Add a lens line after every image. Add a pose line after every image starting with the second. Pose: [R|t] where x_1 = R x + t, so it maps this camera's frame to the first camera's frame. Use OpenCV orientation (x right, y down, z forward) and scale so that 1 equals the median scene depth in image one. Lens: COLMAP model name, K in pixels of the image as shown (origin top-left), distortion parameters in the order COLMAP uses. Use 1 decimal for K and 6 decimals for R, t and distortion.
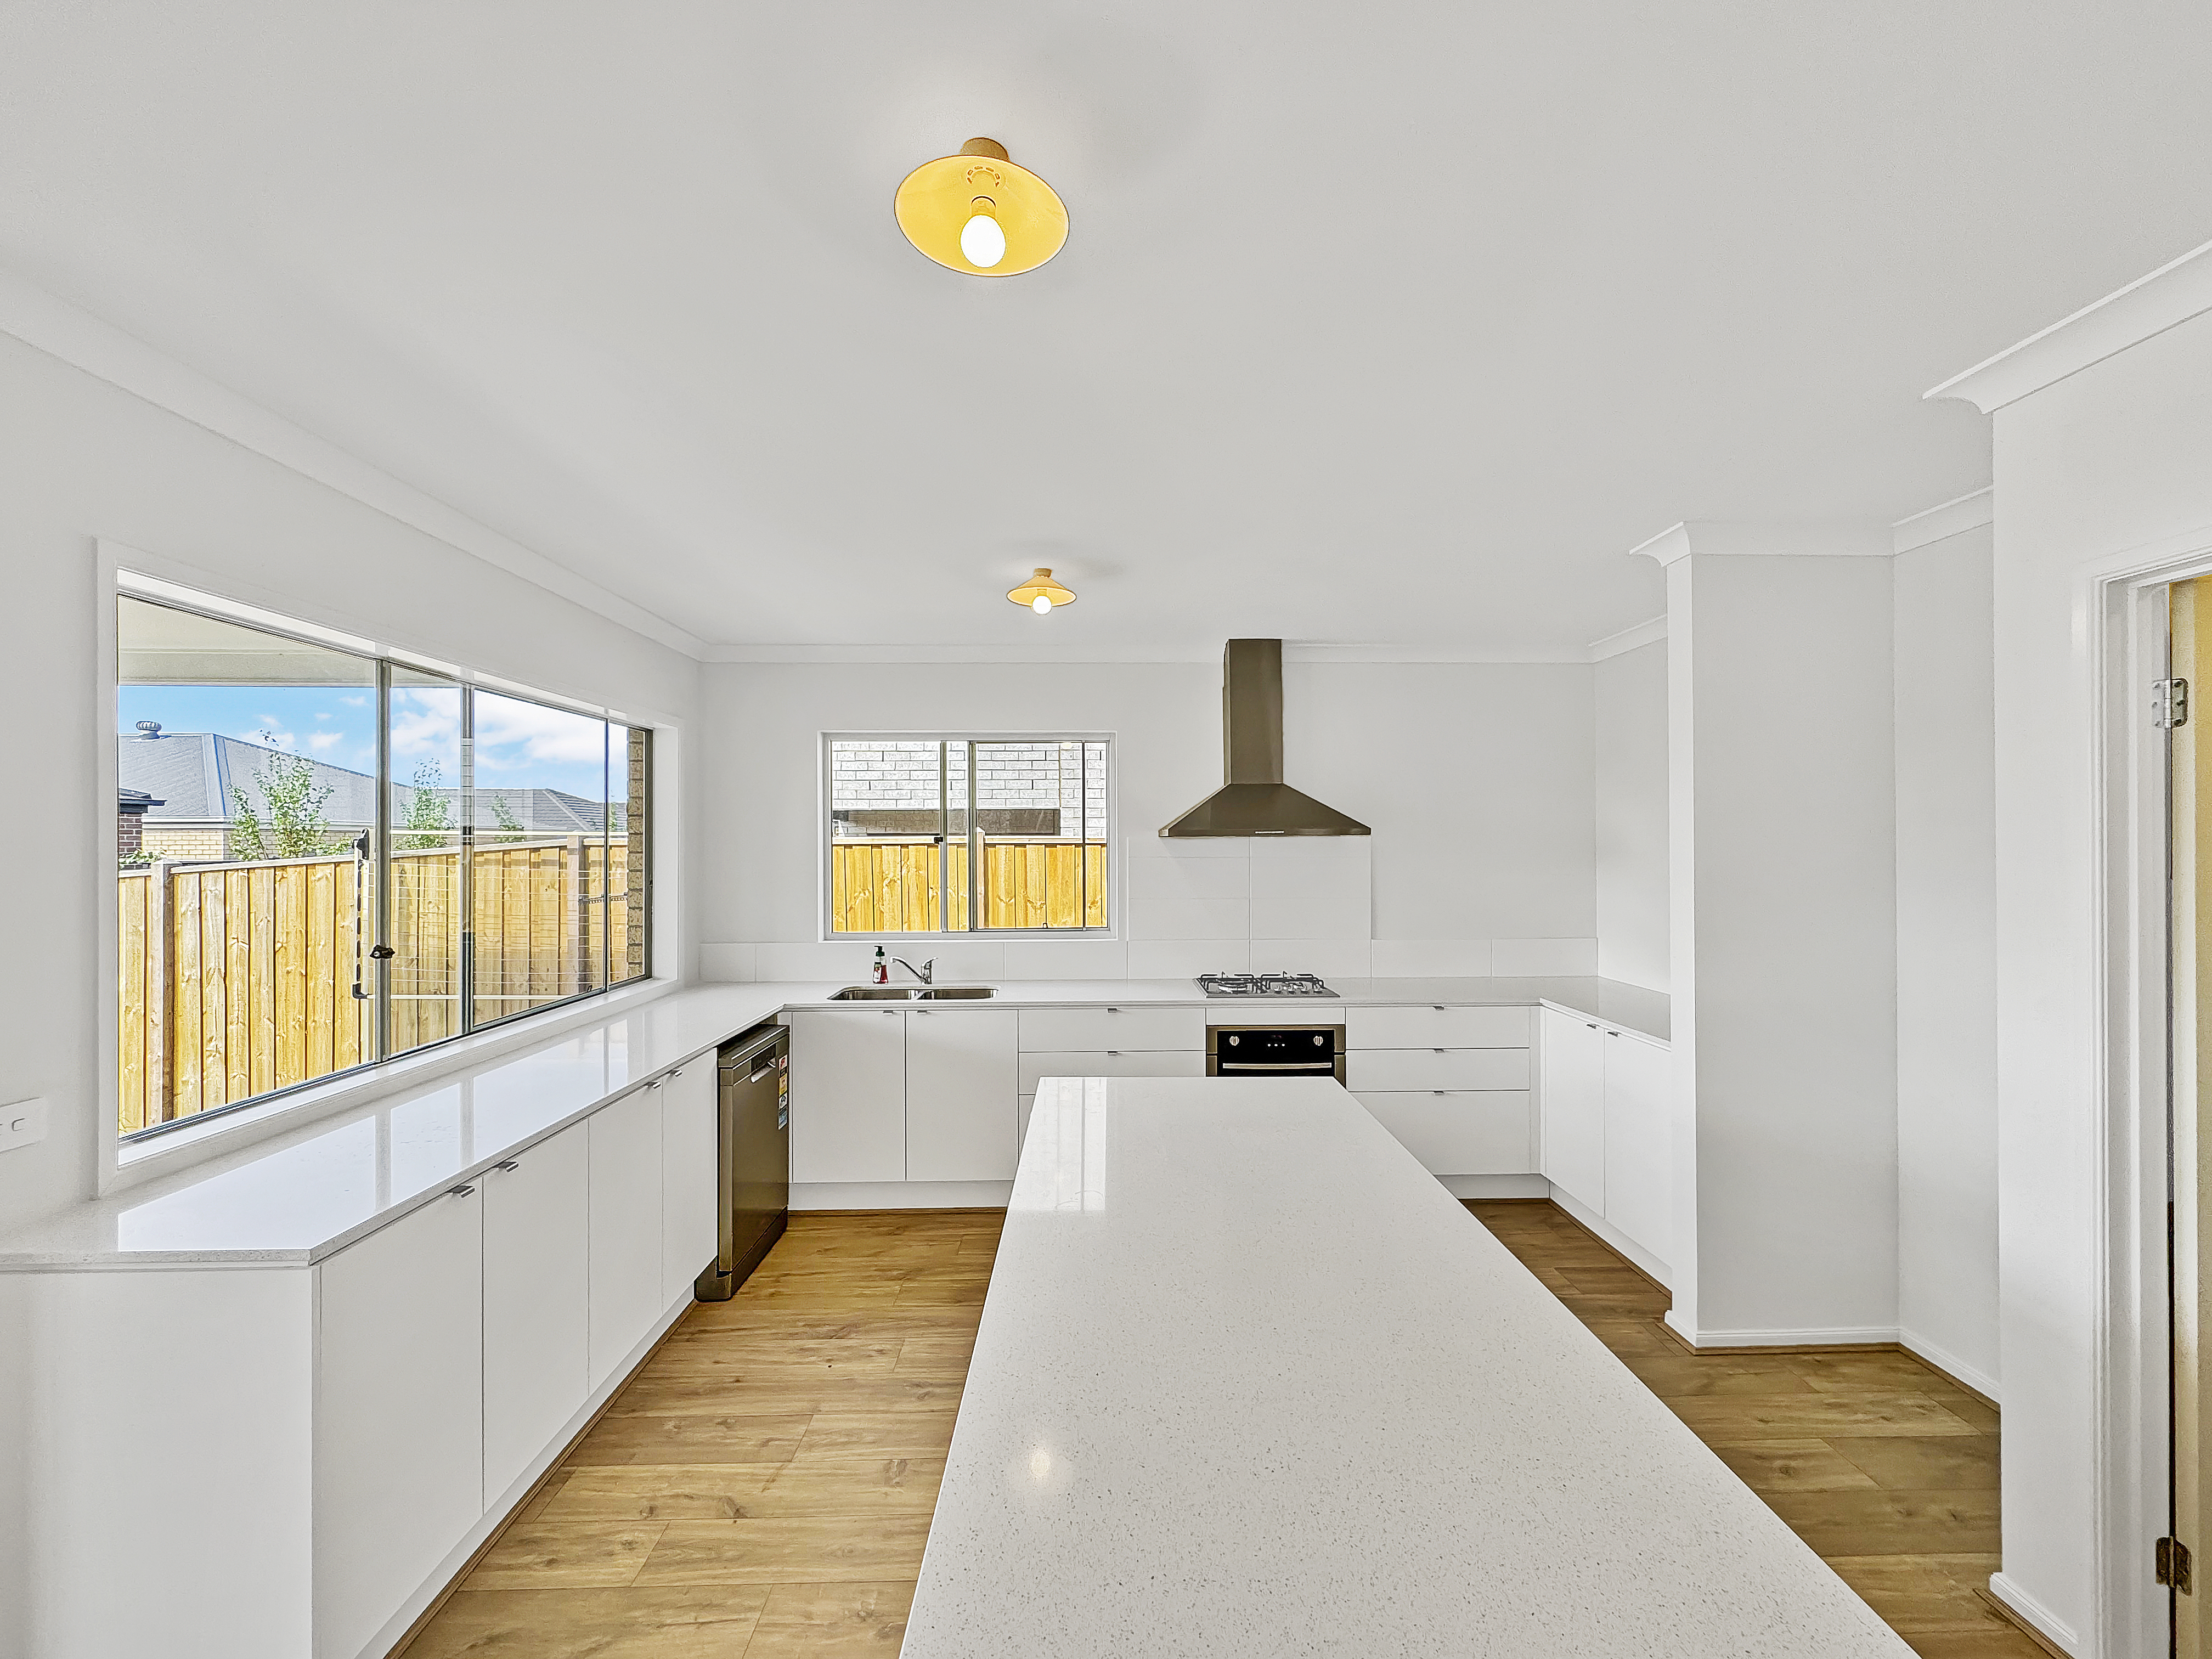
lens RADIAL K [[871.1, 0, 1107.2], [0, 871.1, 846.1], [0, 0, 1]] dist [-0.000642, 0.000124]
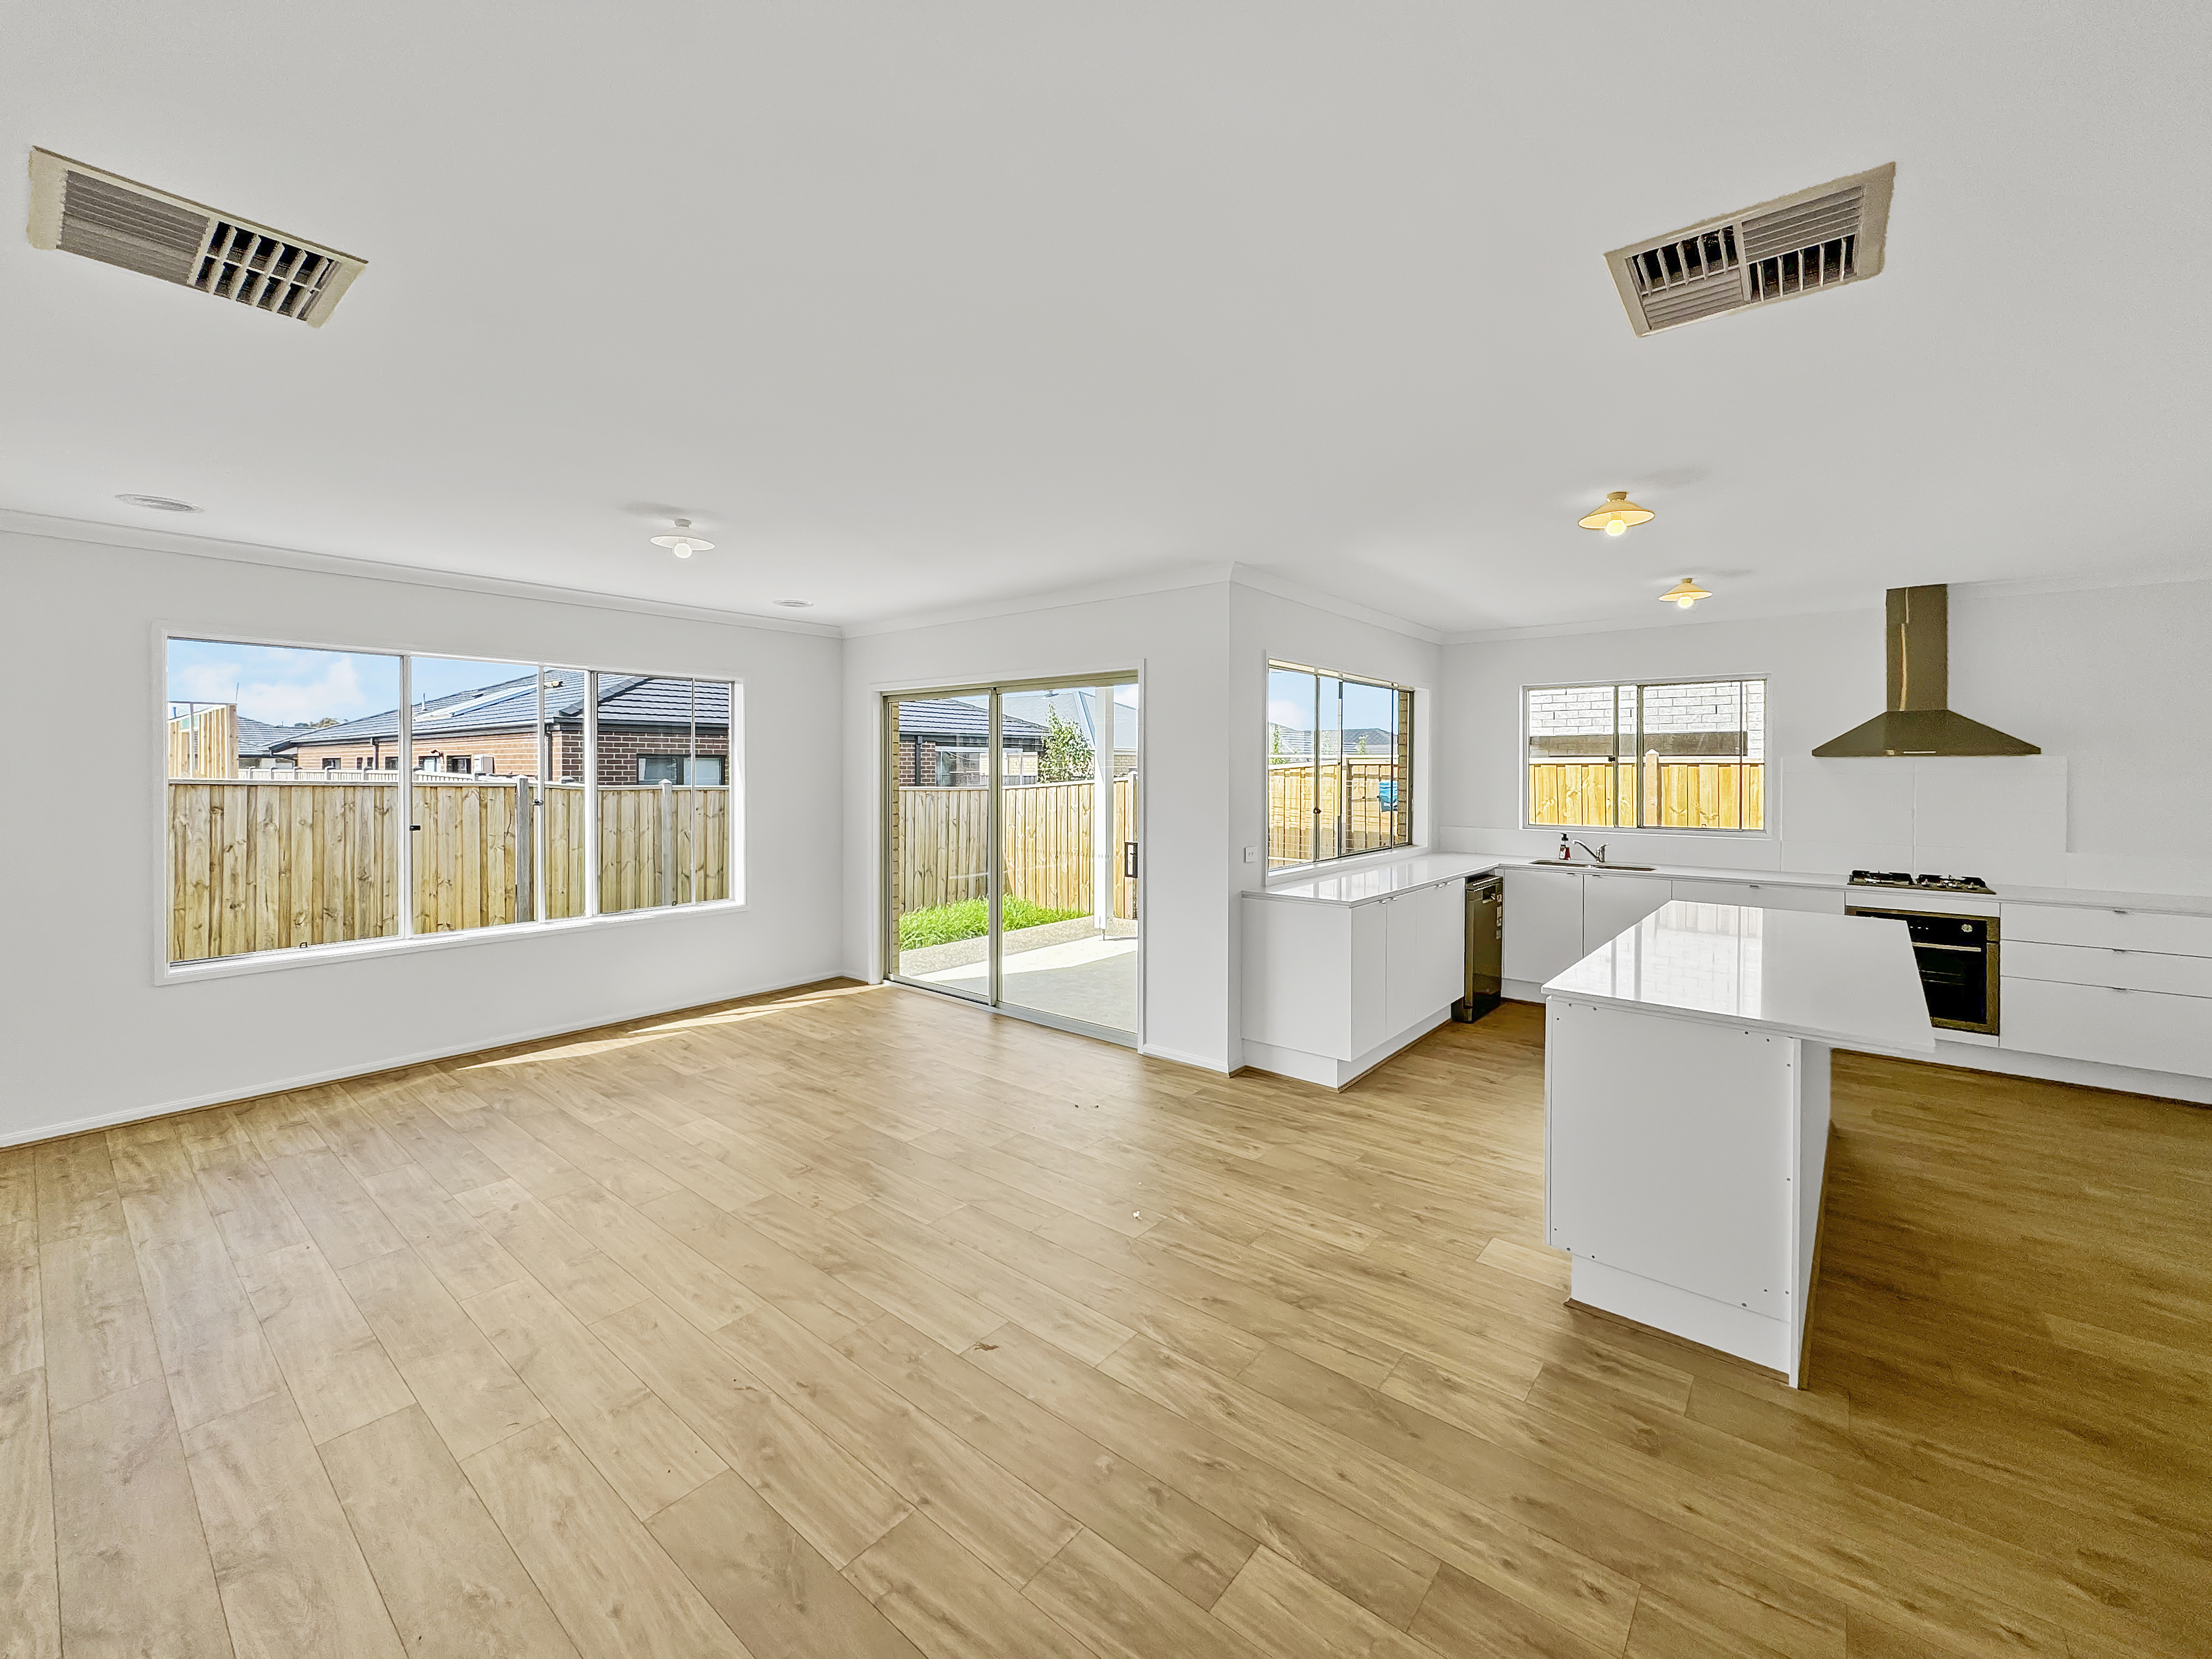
lens RADIAL K [[871.1, 0, 1125.6], [0, 871.1, 767.6], [0, 0, 1]] dist [-0.000642, 0.000124]
pose [[0.753799, 0.005016, -0.657086, 0.136744], [-0.006064, 0.999981, 0.000677, 0.009843], [0.657078, 0.003474, 0.753815, -0.560846]]
